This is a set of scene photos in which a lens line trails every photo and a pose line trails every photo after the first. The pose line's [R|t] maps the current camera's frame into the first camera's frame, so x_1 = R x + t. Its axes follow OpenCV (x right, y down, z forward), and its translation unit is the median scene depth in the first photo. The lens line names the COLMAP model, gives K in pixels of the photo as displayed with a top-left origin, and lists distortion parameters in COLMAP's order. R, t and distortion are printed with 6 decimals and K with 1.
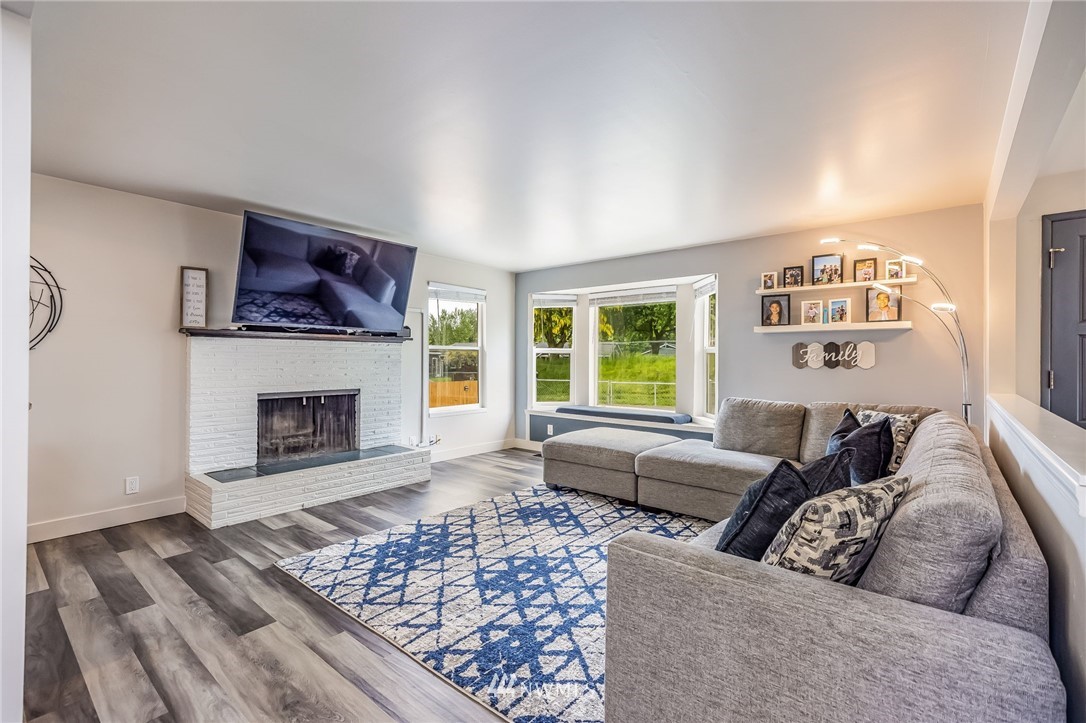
lens RADIAL K [[485.1, 0, 538.5], [0, 485.1, 359.4], [0, 0, 1]] dist [0.010673, -0.001479]
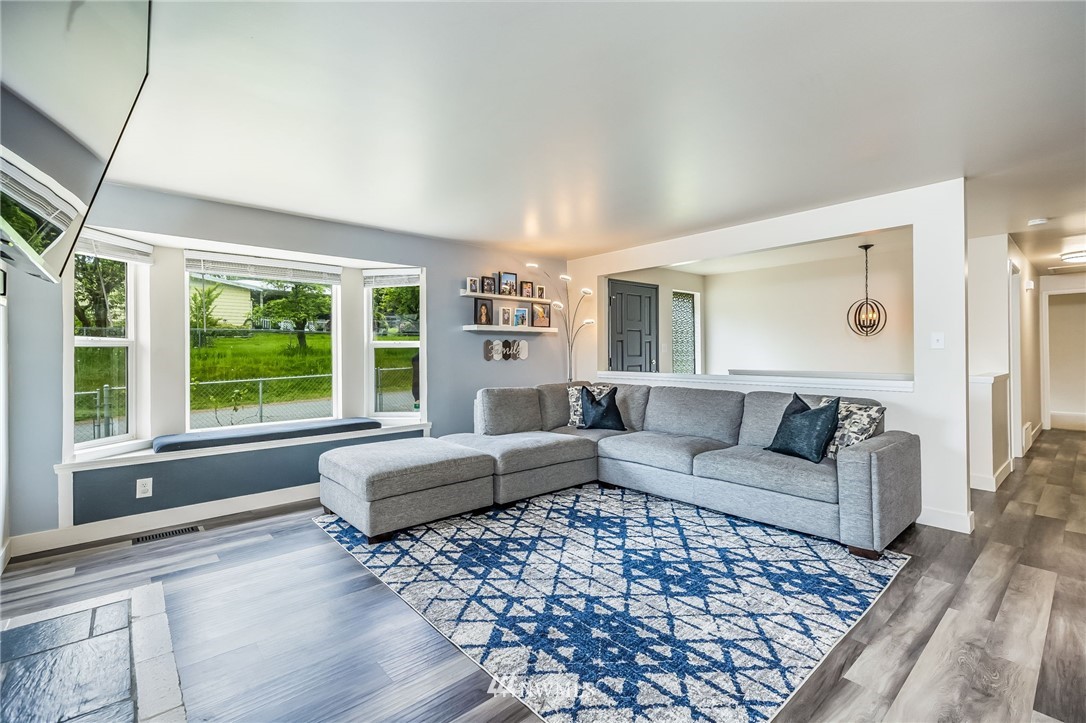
lens RADIAL K [[485.1, 0, 541.3], [0, 485.1, 352.6], [0, 0, 1]] dist [0.010673, -0.001479]
pose [[0.147495, -0.005232, 0.989049, -0.818009], [0.010271, 0.999940, 0.003758, -0.006459], [-0.989010, 0.009604, 0.147539, 0.868167]]
